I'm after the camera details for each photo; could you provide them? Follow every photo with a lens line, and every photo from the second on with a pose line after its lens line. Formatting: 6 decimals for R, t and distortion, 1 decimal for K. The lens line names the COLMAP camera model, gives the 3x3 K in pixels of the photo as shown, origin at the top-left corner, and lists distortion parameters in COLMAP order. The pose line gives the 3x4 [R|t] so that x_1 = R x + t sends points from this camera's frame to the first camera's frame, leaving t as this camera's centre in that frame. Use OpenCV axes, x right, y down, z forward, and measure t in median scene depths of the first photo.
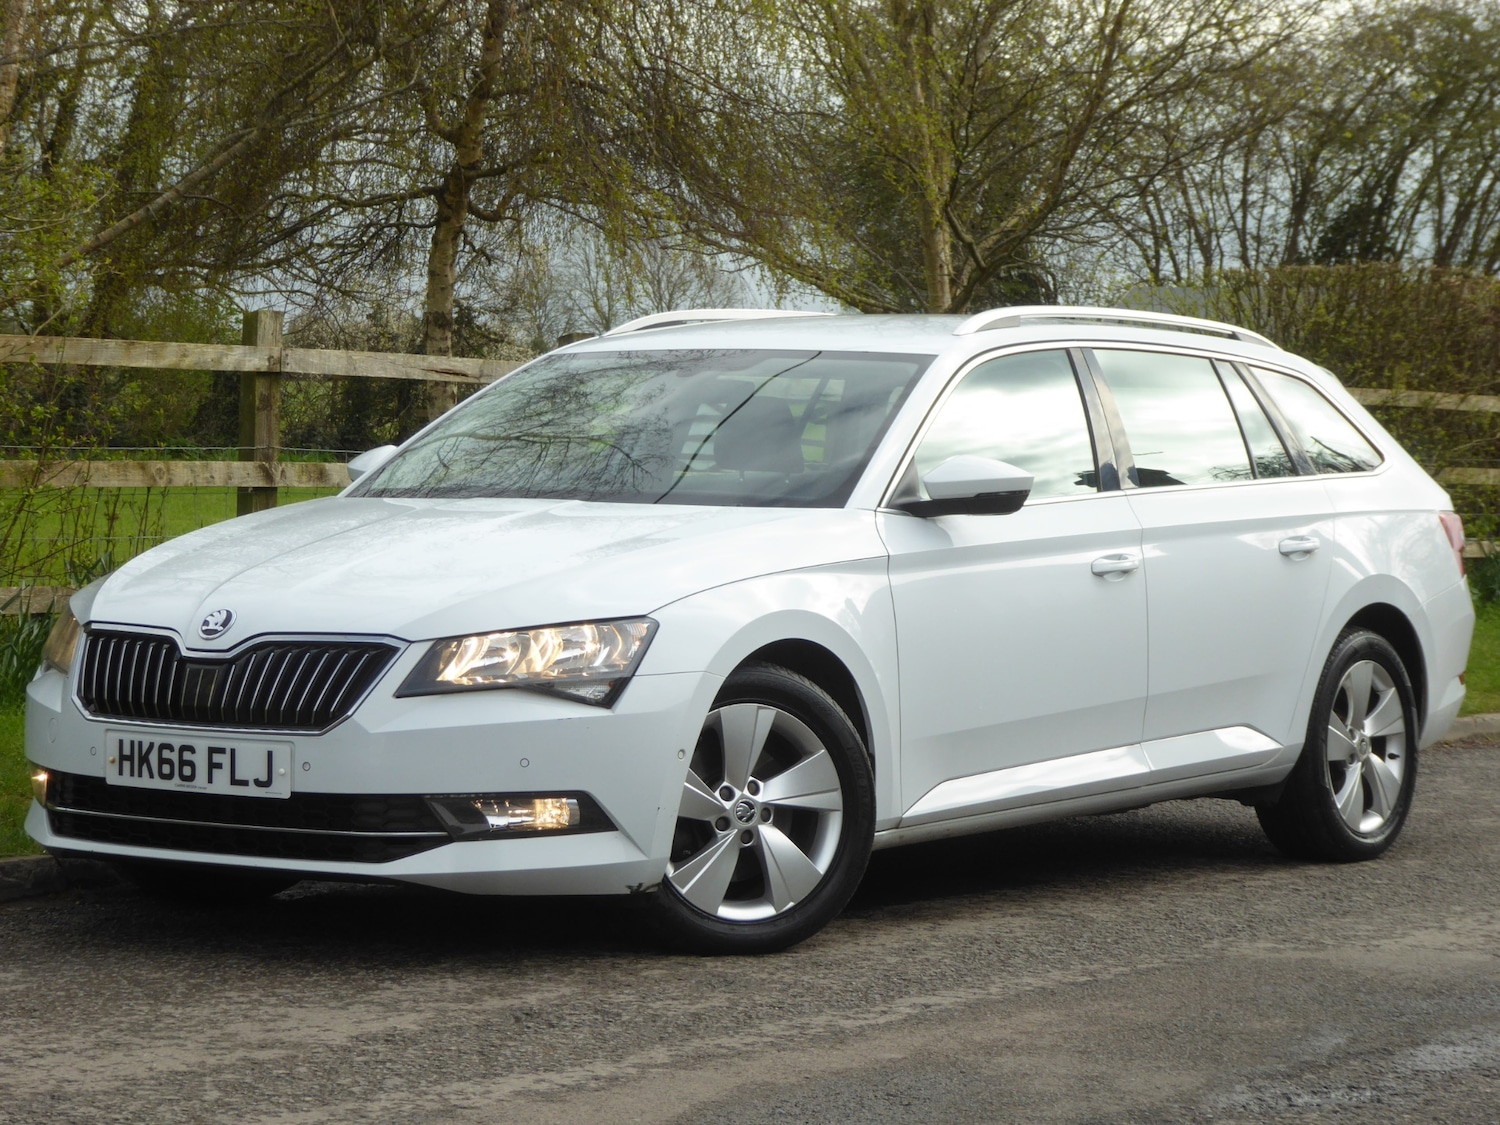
lens RADIAL K [[2788.0, 0, 749.6], [0, 2788.0, 621.4], [0, 0, 1]] dist [0.124782, -0.045707]
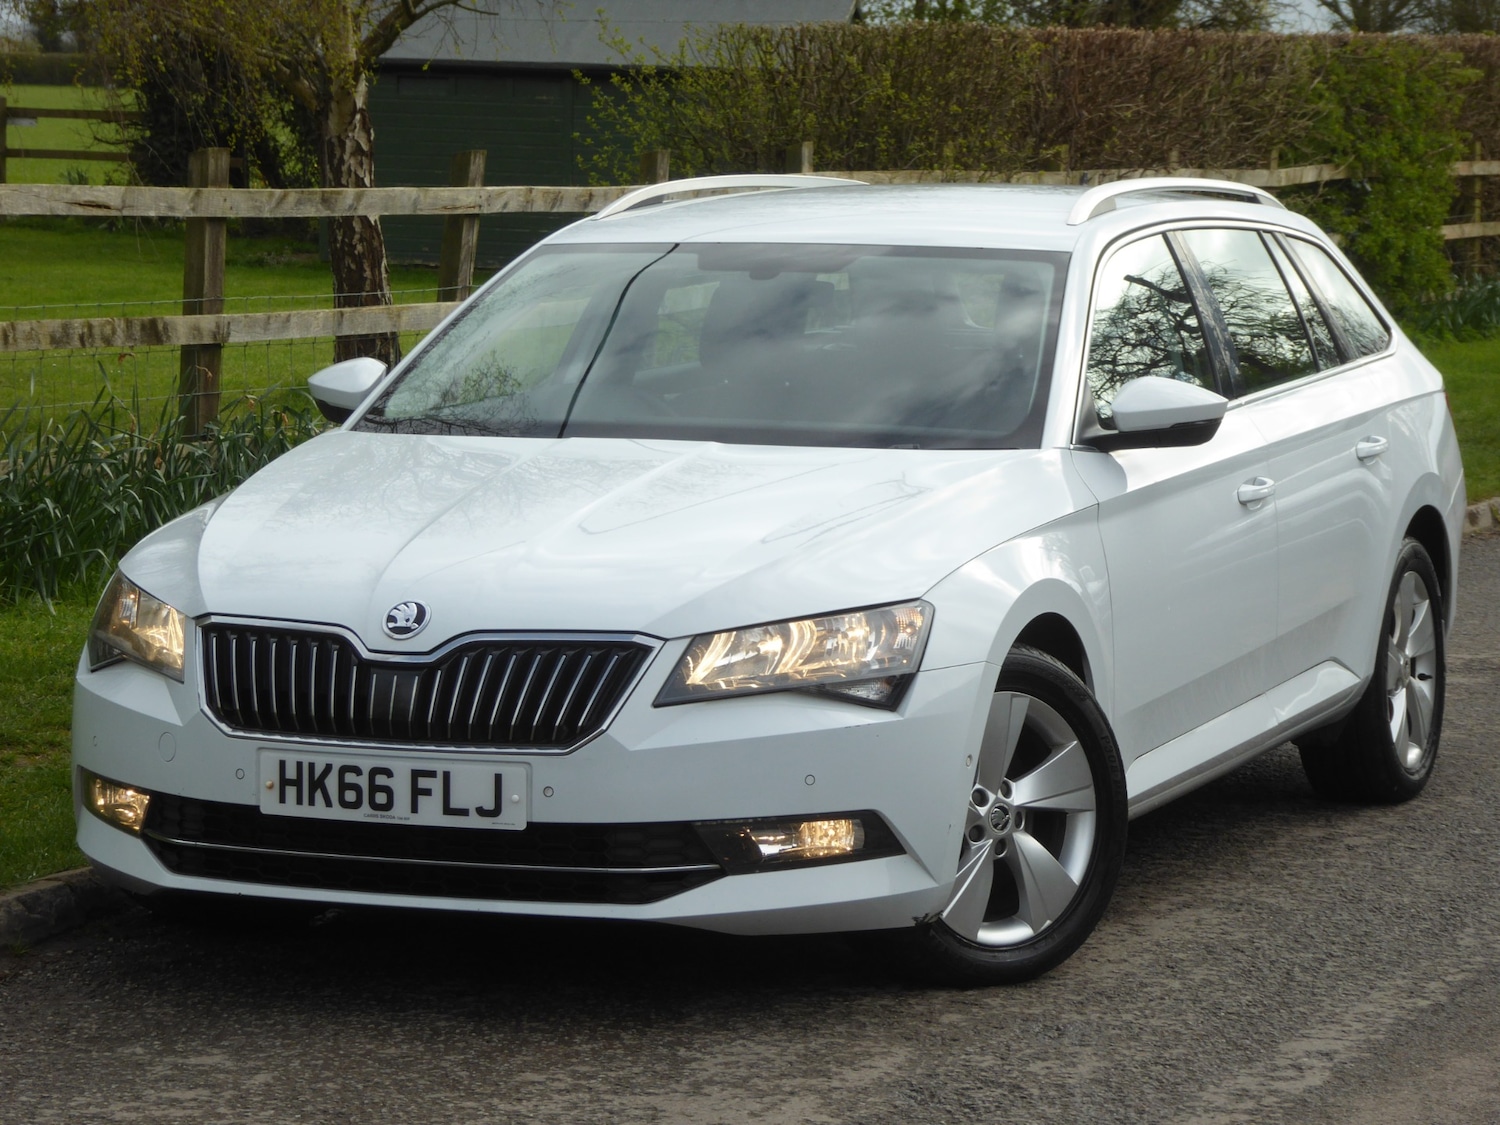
lens RADIAL K [[3334.1, 0, 508.3], [0, 3334.1, 559.4], [0, 0, 1]] dist [0.220405, -0.383490]
pose [[0.984186, -0.026751, 0.175108, -0.332226], [0.018251, 0.998584, 0.049971, -0.065814], [-0.176197, -0.045985, 0.983280, 0.020613]]
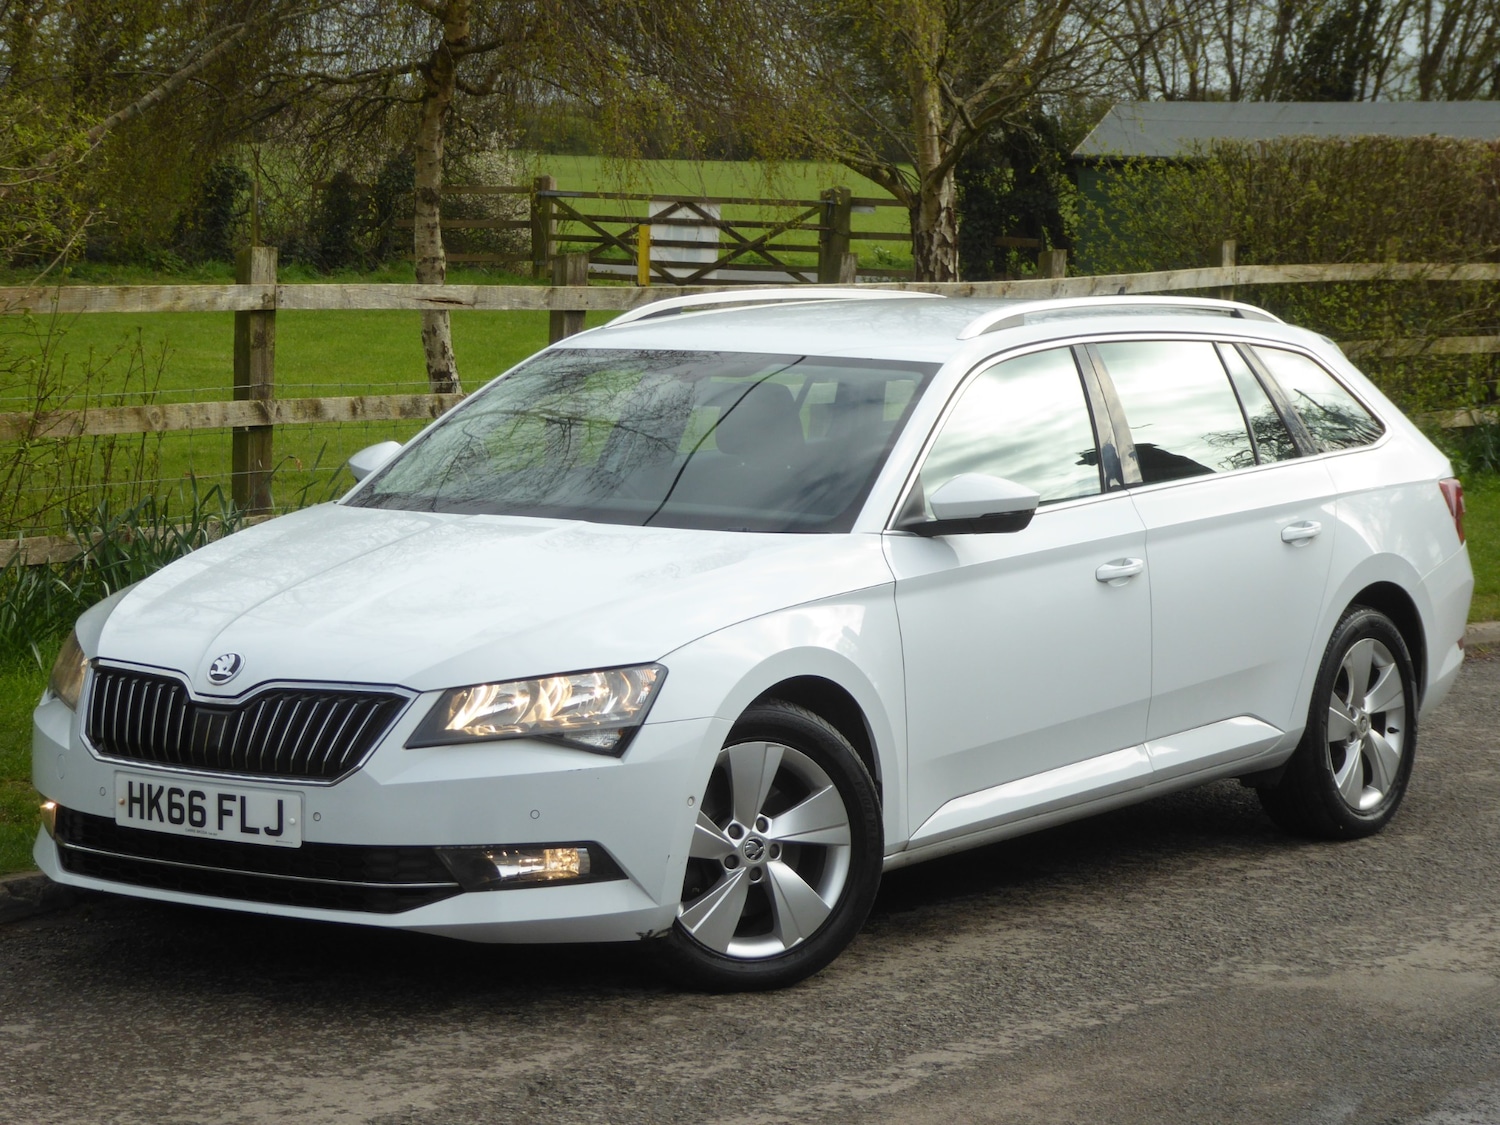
lens RADIAL K [[2785.0, 0, 750.0], [0, 2785.0, 562.5], [0, 0, 1]] dist [0.122886, -0.061149]
pose [[0.999980, -0.003183, 0.005539, -0.008373], [0.002938, 0.999042, 0.043668, -0.079654], [-0.005673, -0.043651, 0.999031, 0.003058]]
